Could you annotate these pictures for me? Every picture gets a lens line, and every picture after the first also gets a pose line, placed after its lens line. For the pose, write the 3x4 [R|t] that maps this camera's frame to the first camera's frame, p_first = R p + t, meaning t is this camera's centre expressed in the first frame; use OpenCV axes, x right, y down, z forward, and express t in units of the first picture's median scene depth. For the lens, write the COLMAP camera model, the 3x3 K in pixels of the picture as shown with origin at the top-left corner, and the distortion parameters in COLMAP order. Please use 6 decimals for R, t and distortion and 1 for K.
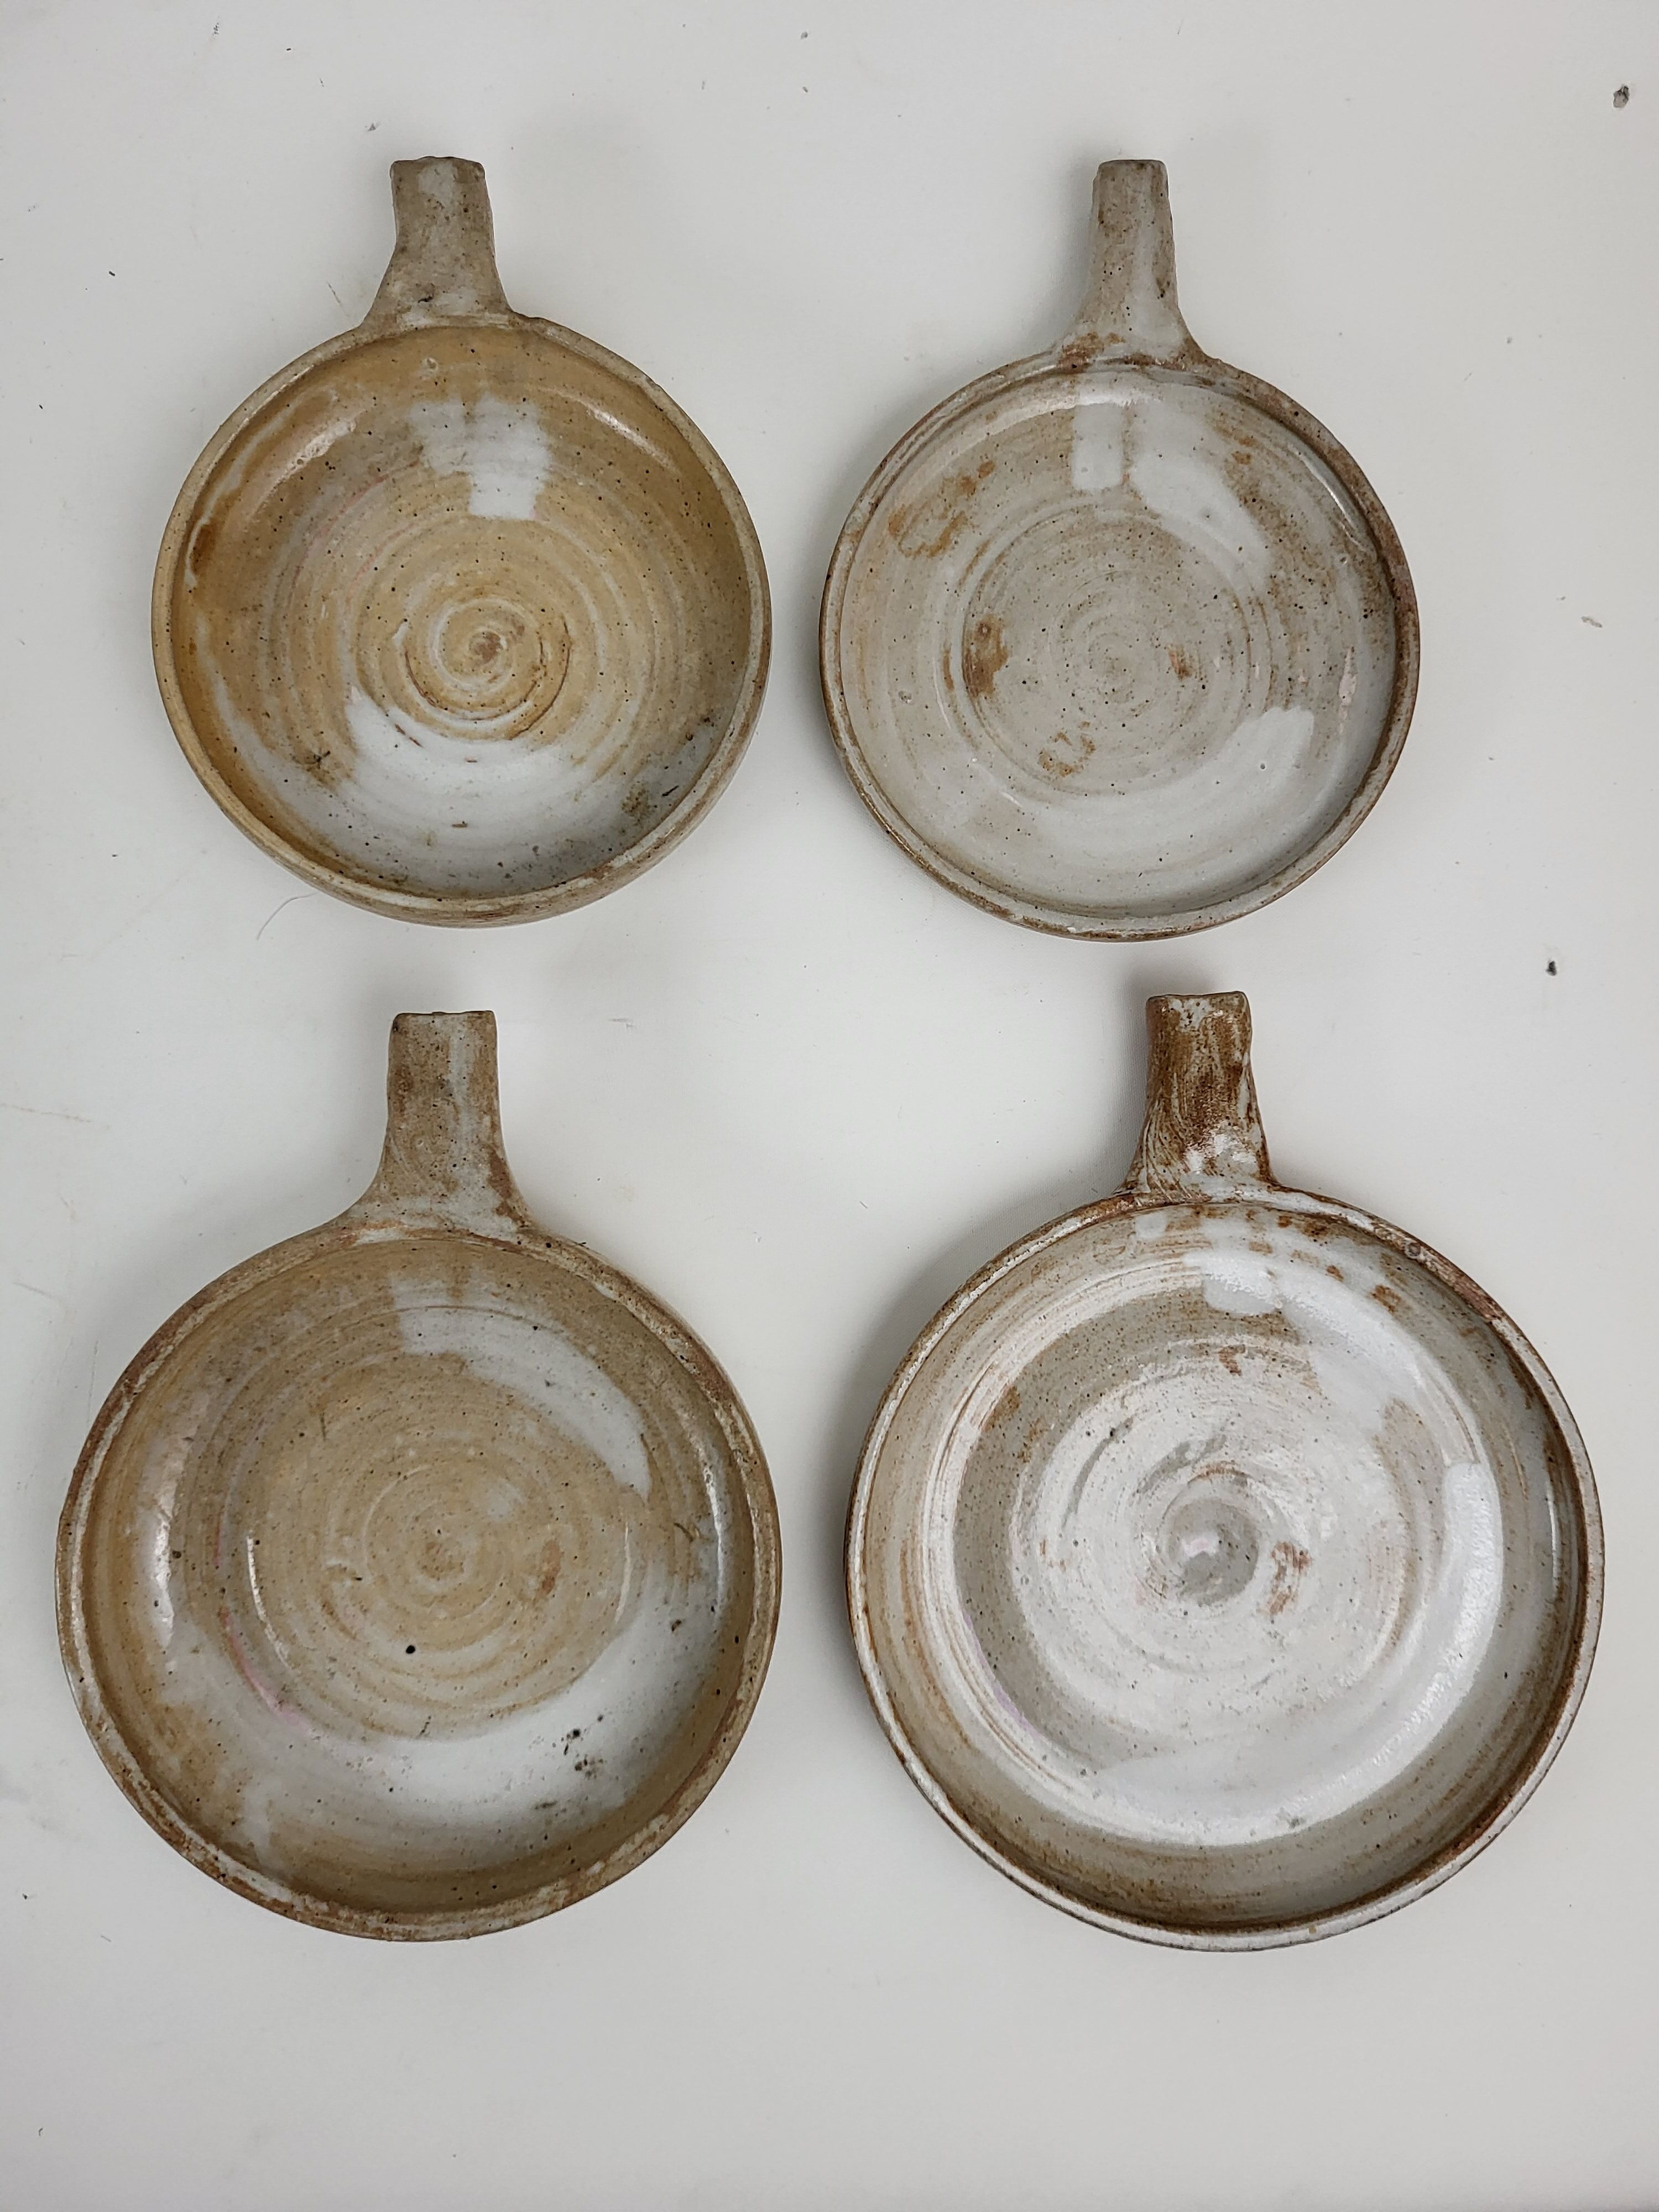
lens RADIAL K [[1743.4, 0, 837.8], [0, 1743.4, 1106.6], [0, 0, 1]] dist [0.008045, -0.014848]
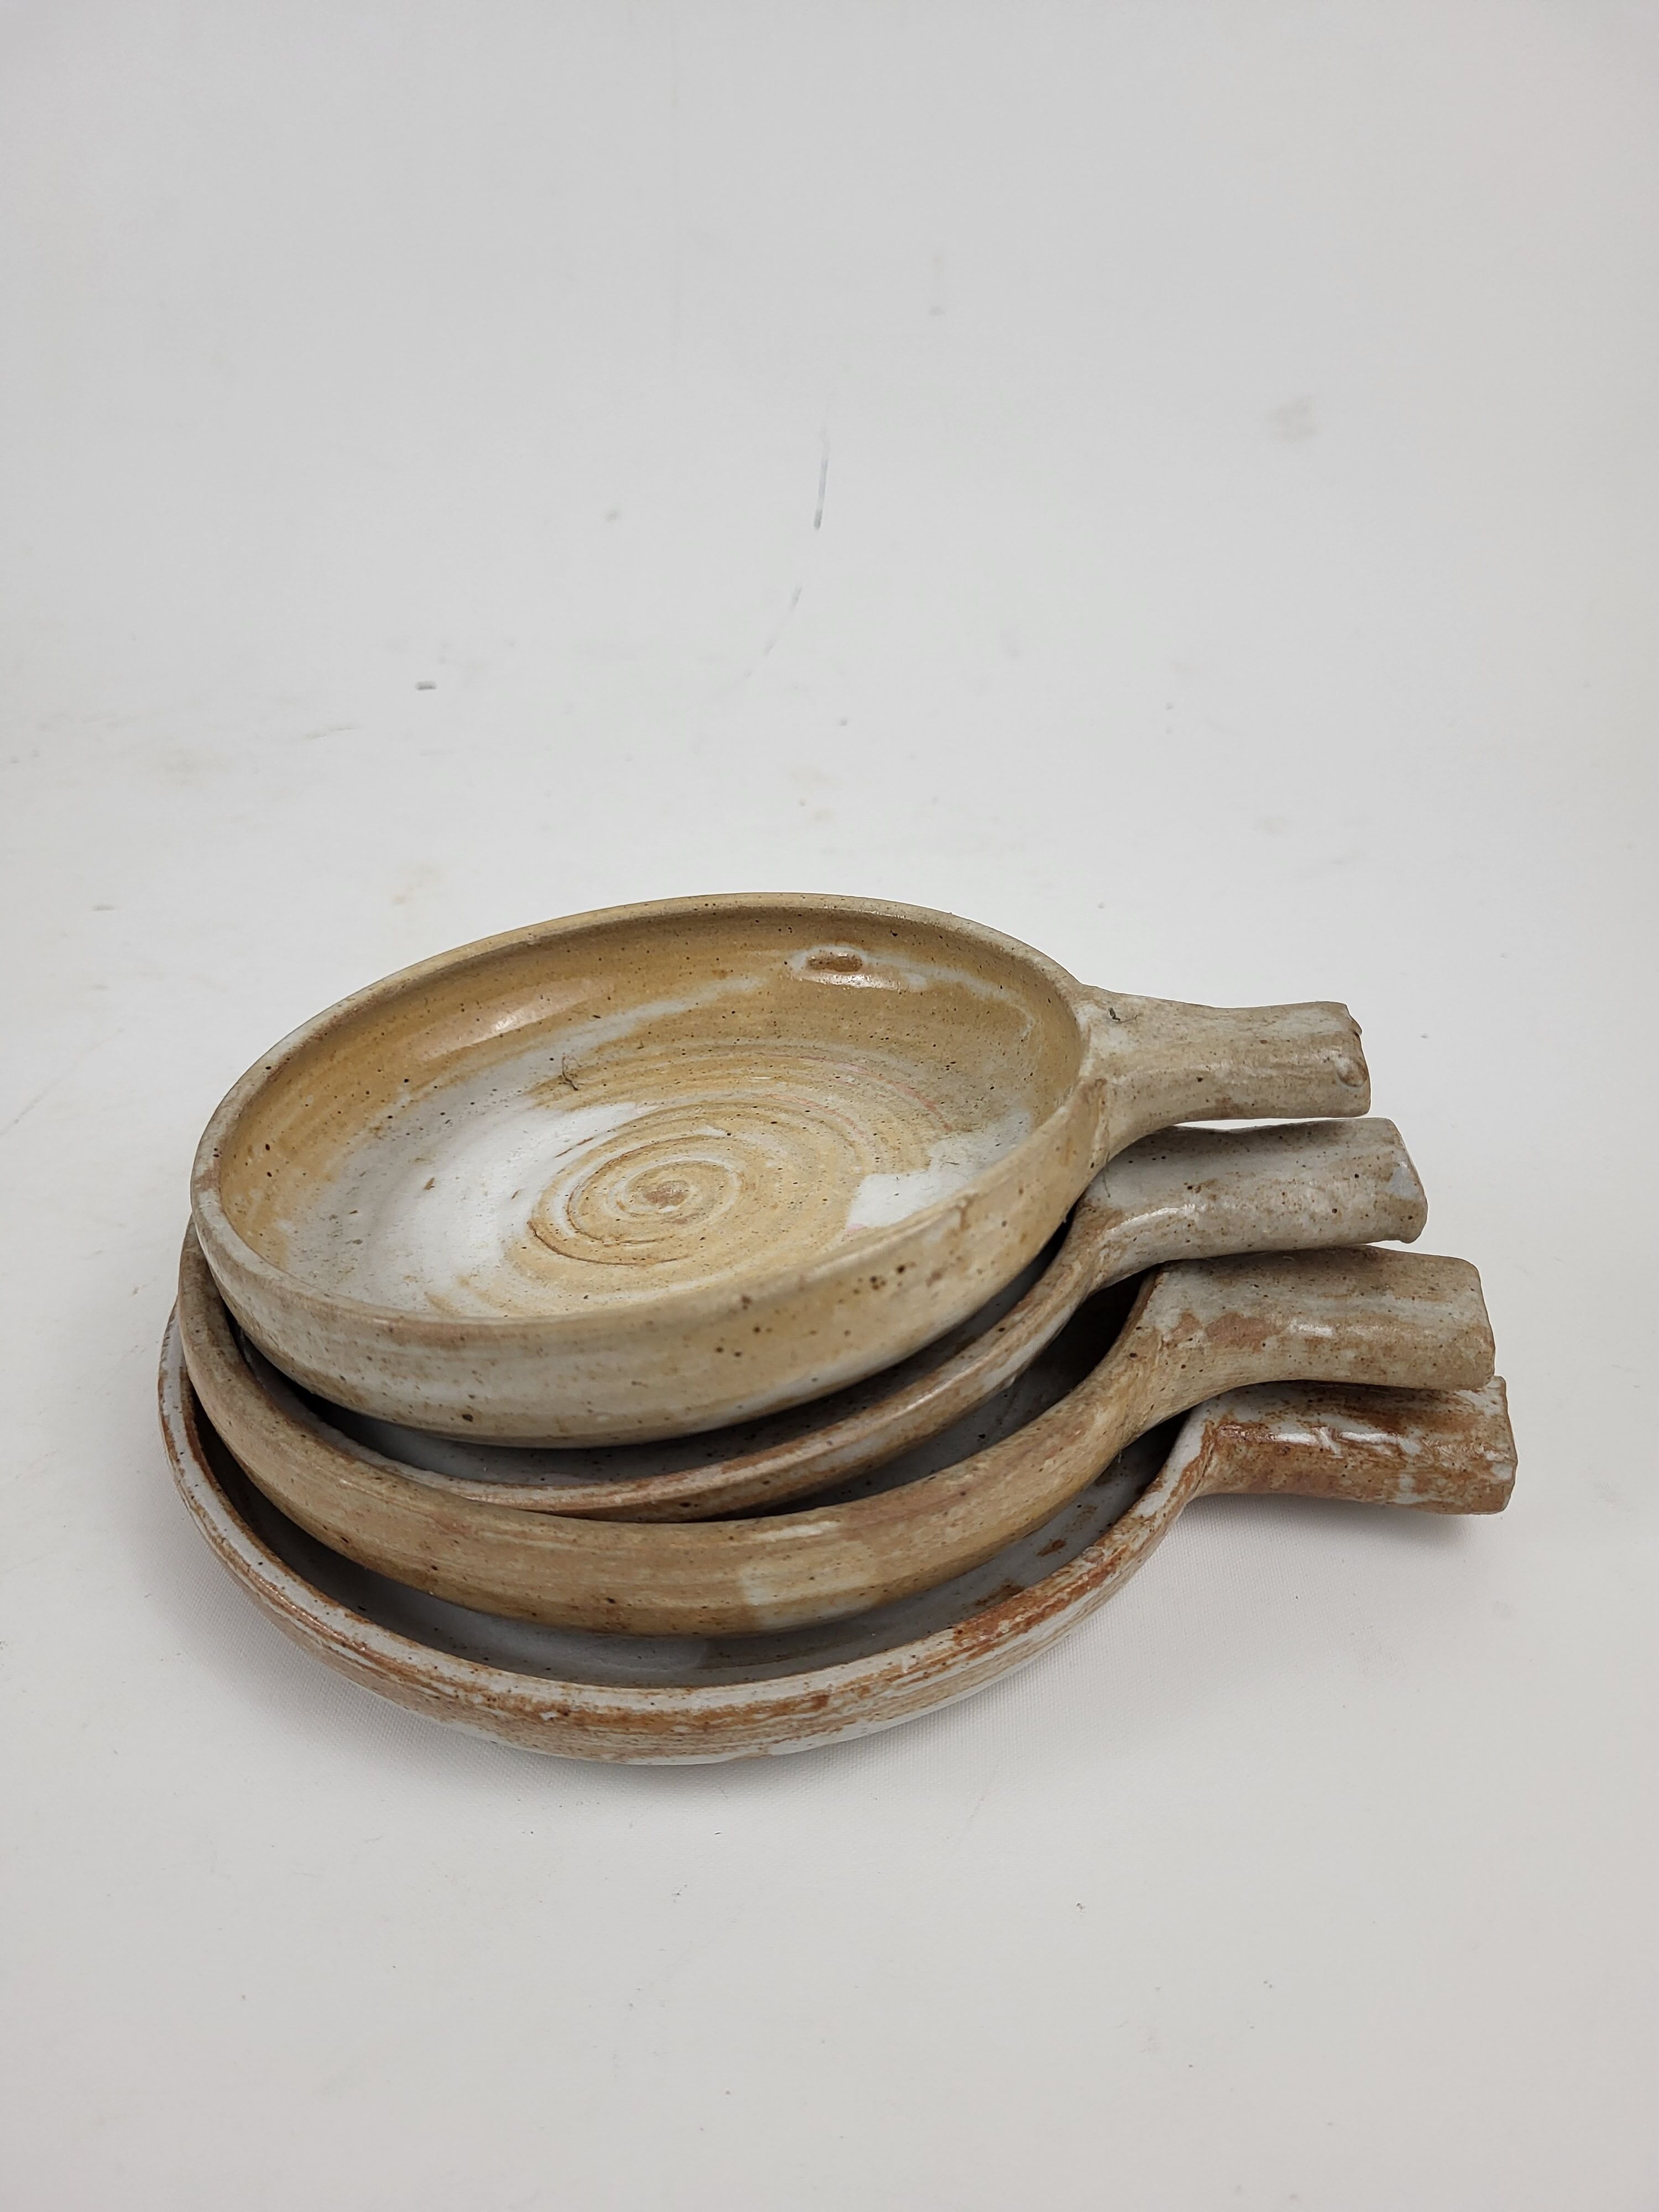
lens RADIAL K [[1743.4, 0, 813.9], [0, 1743.4, 1104.4], [0, 0, 1]] dist [0.008045, -0.014848]
pose [[-0.144121, 0.491231, -0.859023, 0.354247], [-0.974836, 0.078713, 0.208563, -0.462913], [0.170069, 0.867465, 0.467526, 0.662682]]
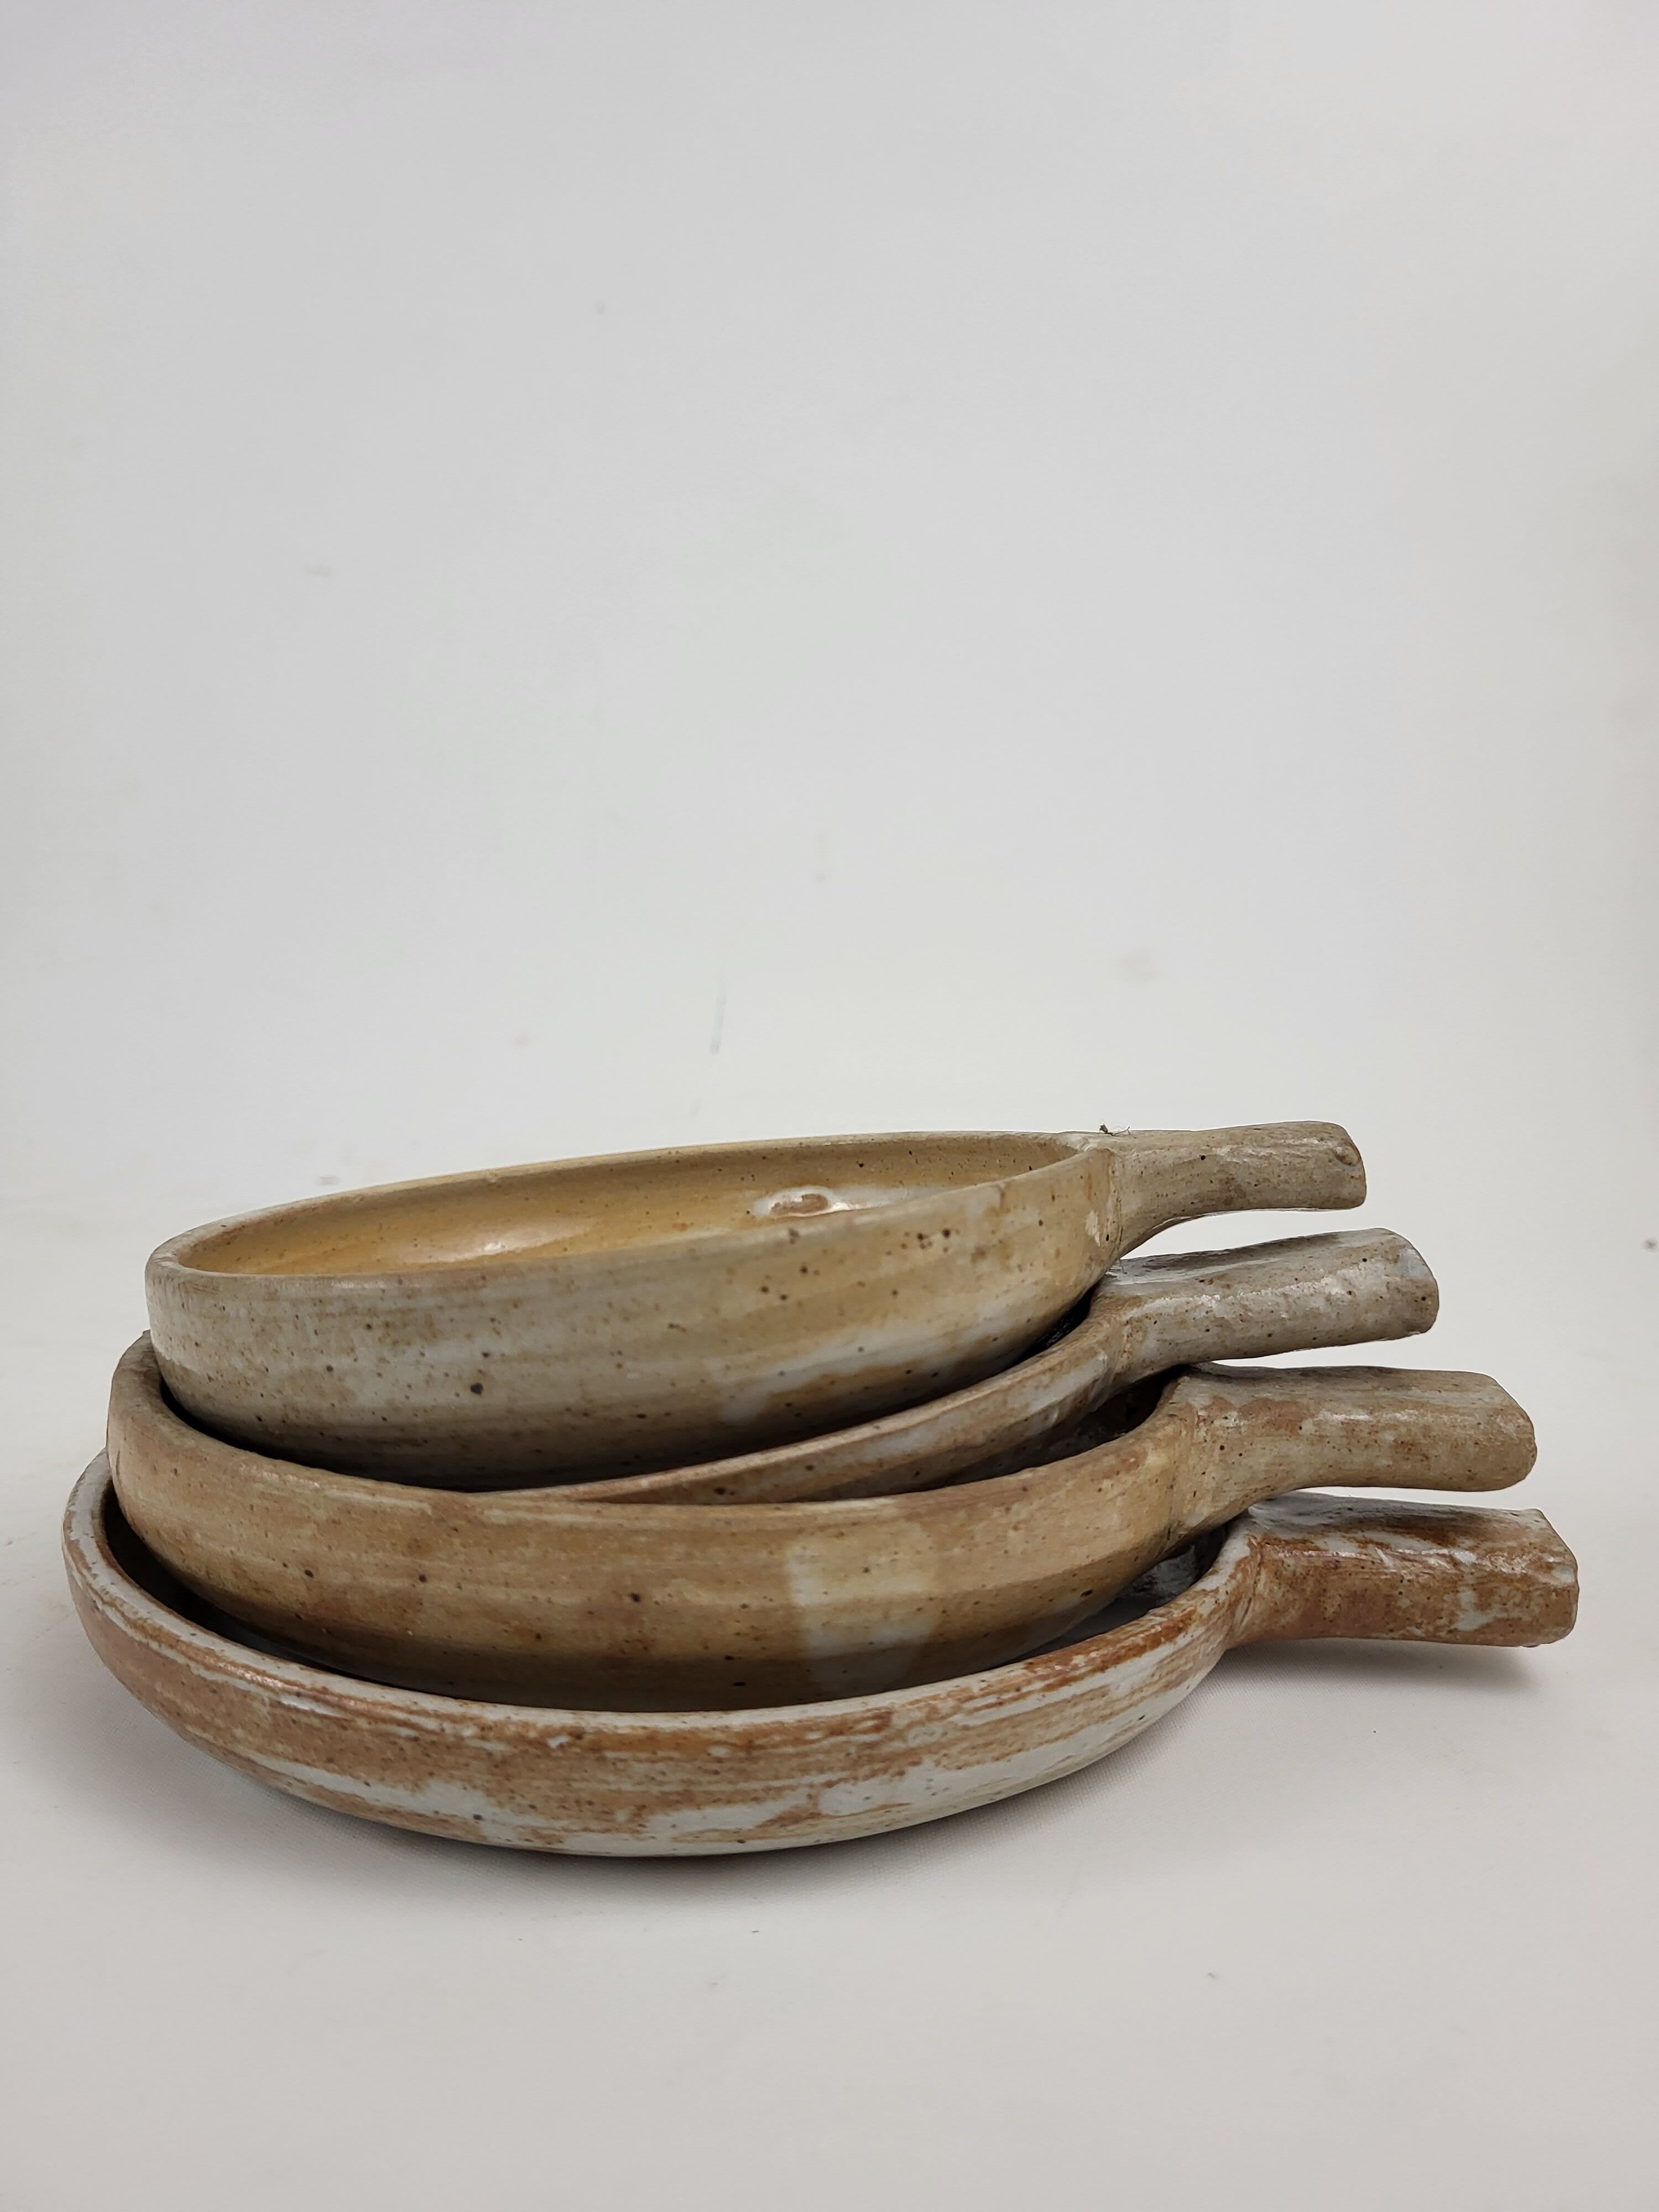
lens RADIAL K [[1743.4, 0, 842.2], [0, 1743.4, 1109.6], [0, 0, 1]] dist [0.008045, -0.014848]
pose [[-0.029048, 0.070318, -0.997102, 0.436726], [-0.988207, 0.148013, 0.039227, -0.351613], [0.150342, 0.986482, 0.065189, 0.928001]]
